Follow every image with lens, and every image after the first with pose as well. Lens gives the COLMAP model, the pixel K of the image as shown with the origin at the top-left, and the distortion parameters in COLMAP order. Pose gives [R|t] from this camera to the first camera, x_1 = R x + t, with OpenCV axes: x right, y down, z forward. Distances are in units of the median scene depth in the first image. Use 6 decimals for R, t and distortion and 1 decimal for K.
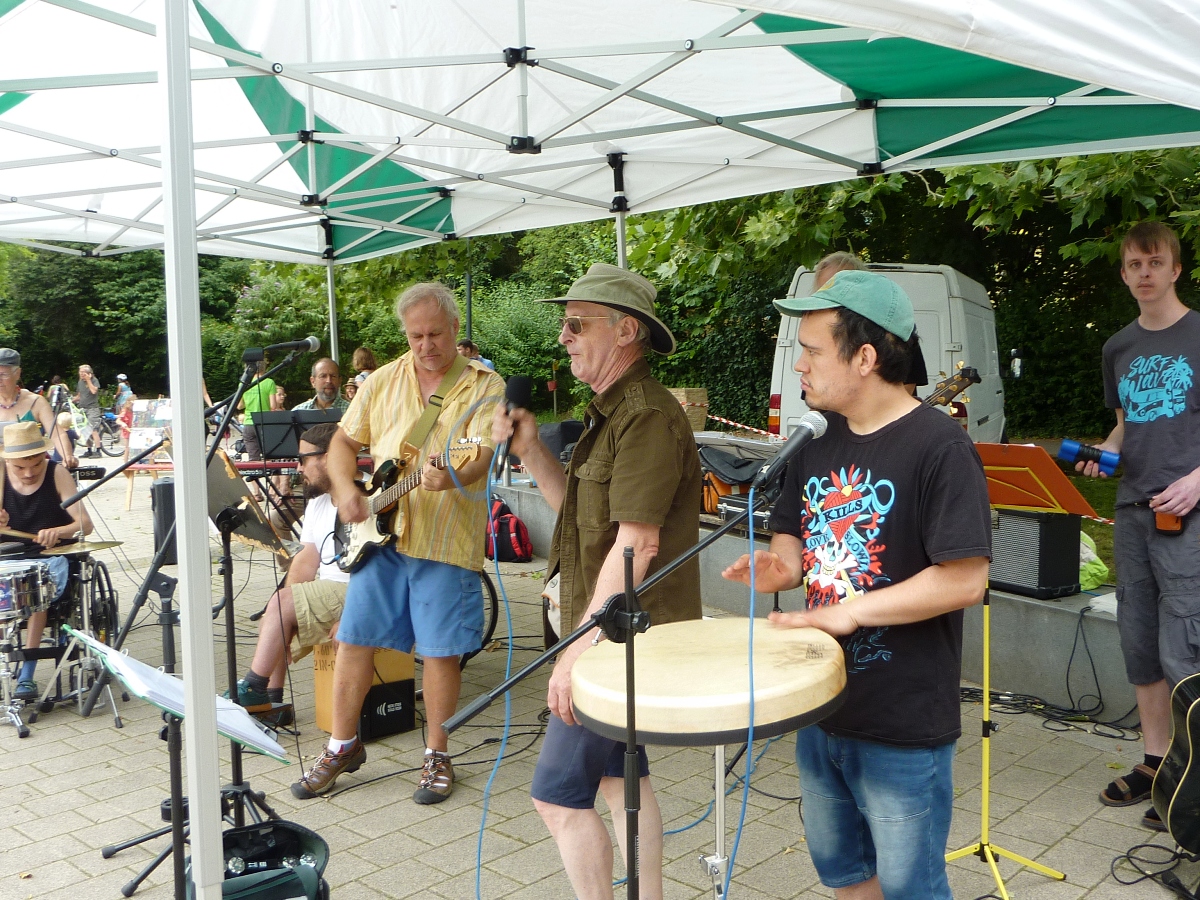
lens RADIAL K [[1232.1, 0, 600.0], [0, 1232.1, 450.0], [0, 0, 1]] dist [-0.015634, -0.017407]
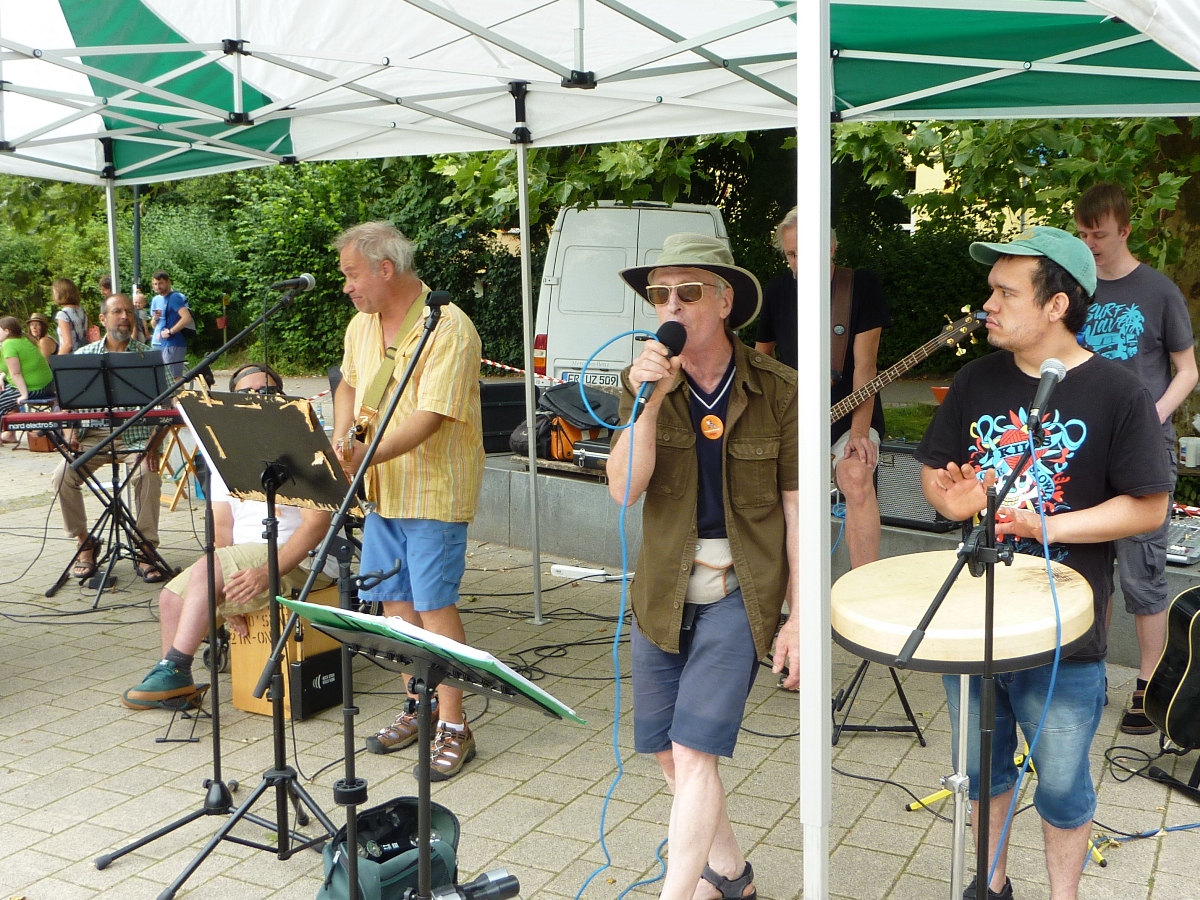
lens RADIAL K [[1338.4, 0, 634.4], [0, 1338.4, 380.6], [0, 0, 1]] dist [-0.010114, -0.039123]
pose [[0.953481, -0.008407, 0.301335, -0.212561], [0.011183, 0.999909, -0.007488, -0.001589], [-0.301245, 0.010509, 0.953489, -0.009142]]
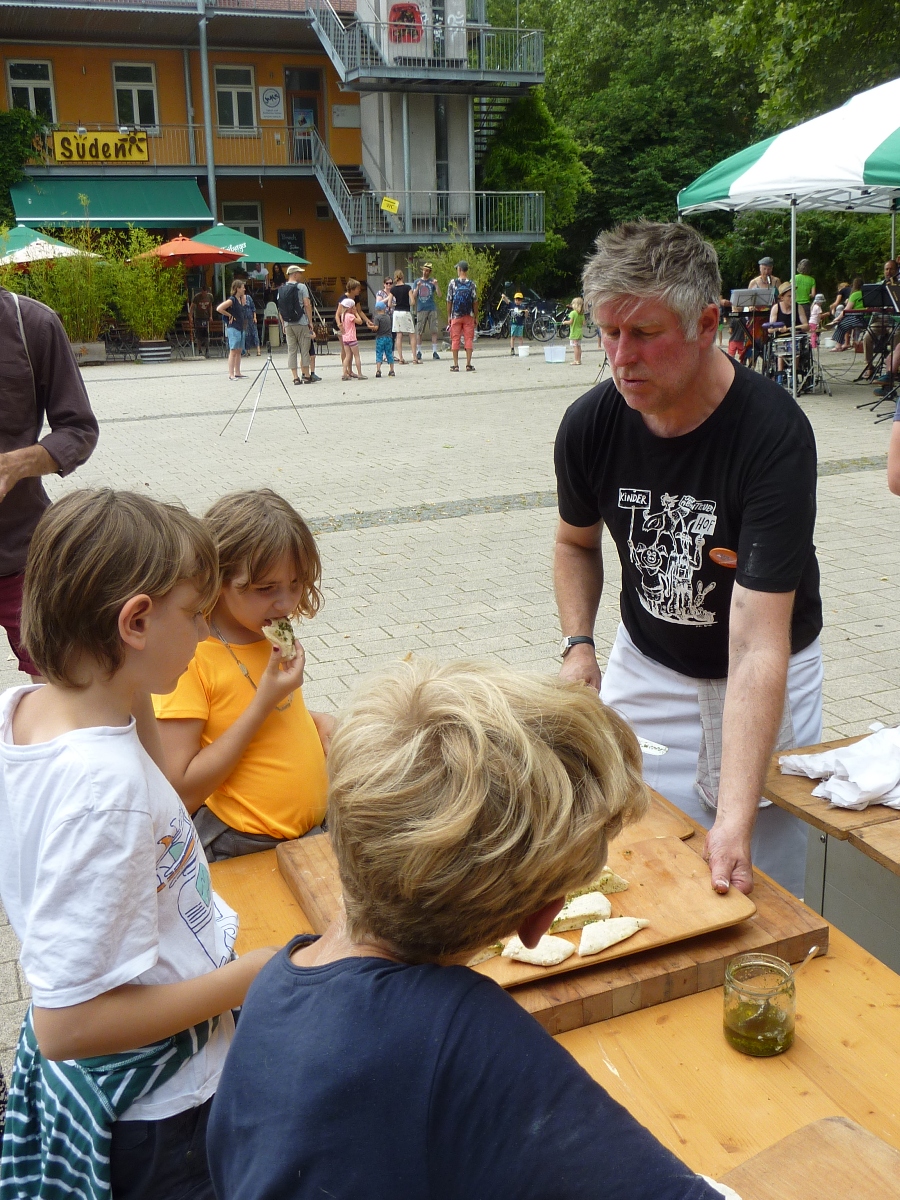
lens RADIAL K [[1337.8, 0, 467.4], [0, 1337.8, 618.2], [0, 0, 1]] dist [-0.003204, -0.011669]
pose [[0.918029, 0.085775, -0.387125, 0.059008], [-0.015852, 0.983481, 0.180318, 0.165871], [0.396197, -0.159401, 0.904223, -1.887473]]
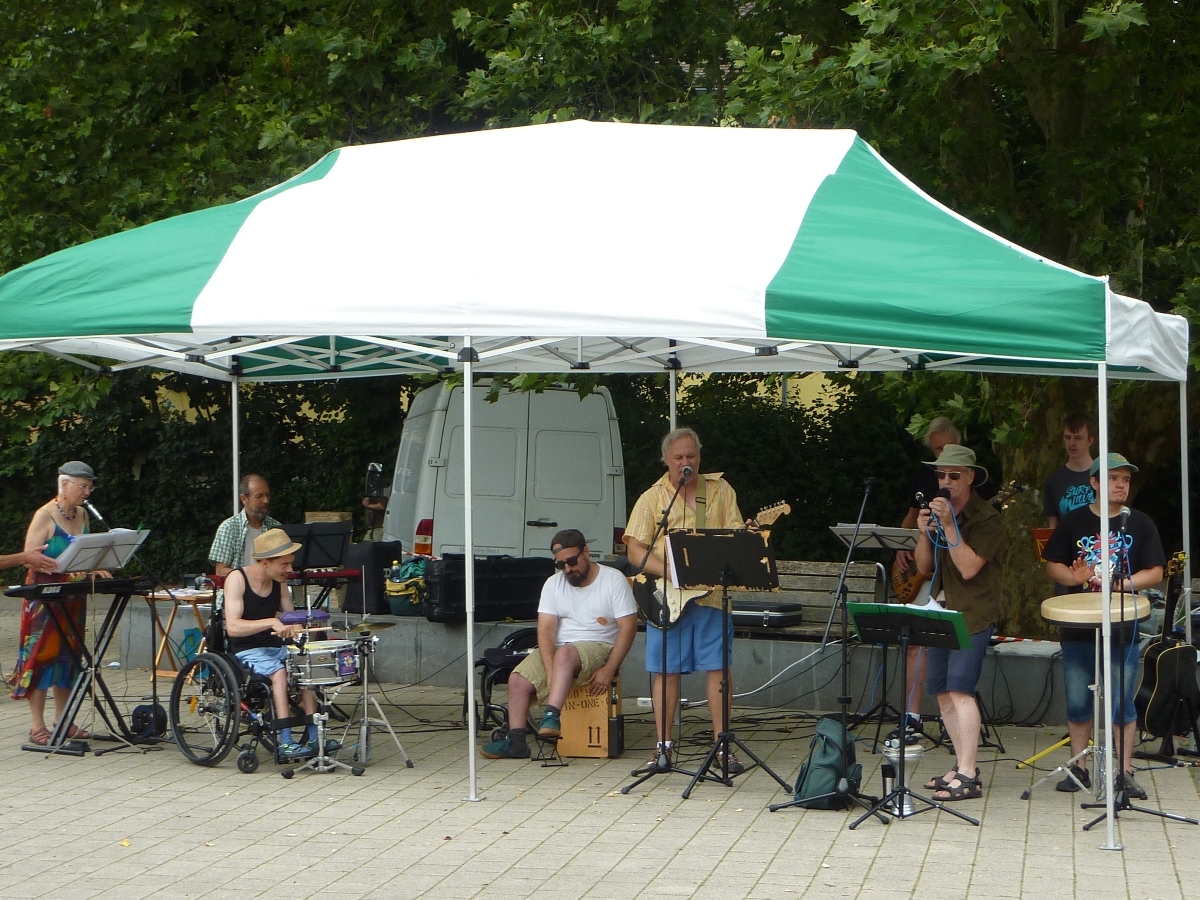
lens RADIAL K [[2308.0, 0, 600.0], [0, 2308.0, 450.0], [0, 0, 1]] dist [0.088091, 0.054699]
pose [[0.848063, 0.021741, 0.529449, -1.321246], [0.023557, 0.996623, -0.078659, 0.082051], [-0.529372, 0.079181, 0.844687, -1.004934]]
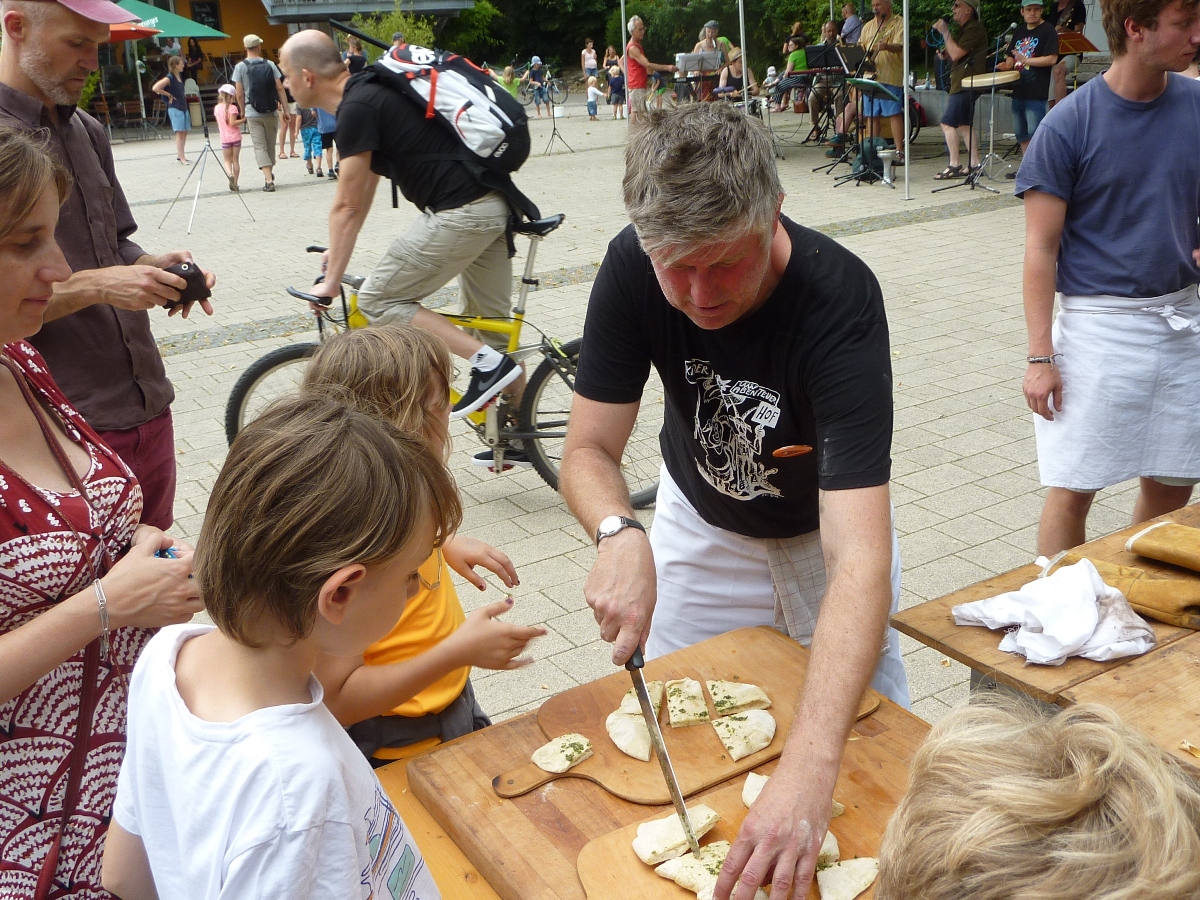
lens RADIAL K [[1337.8, 0, 600.0], [0, 1337.8, 450.0], [0, 0, 1]] dist [-0.003204, -0.011669]
pose [[0.967124, 0.039107, -0.251282, -0.007247], [0.019454, 0.973832, 0.226433, 0.152391], [0.253561, -0.223878, 0.941056, -1.852725]]
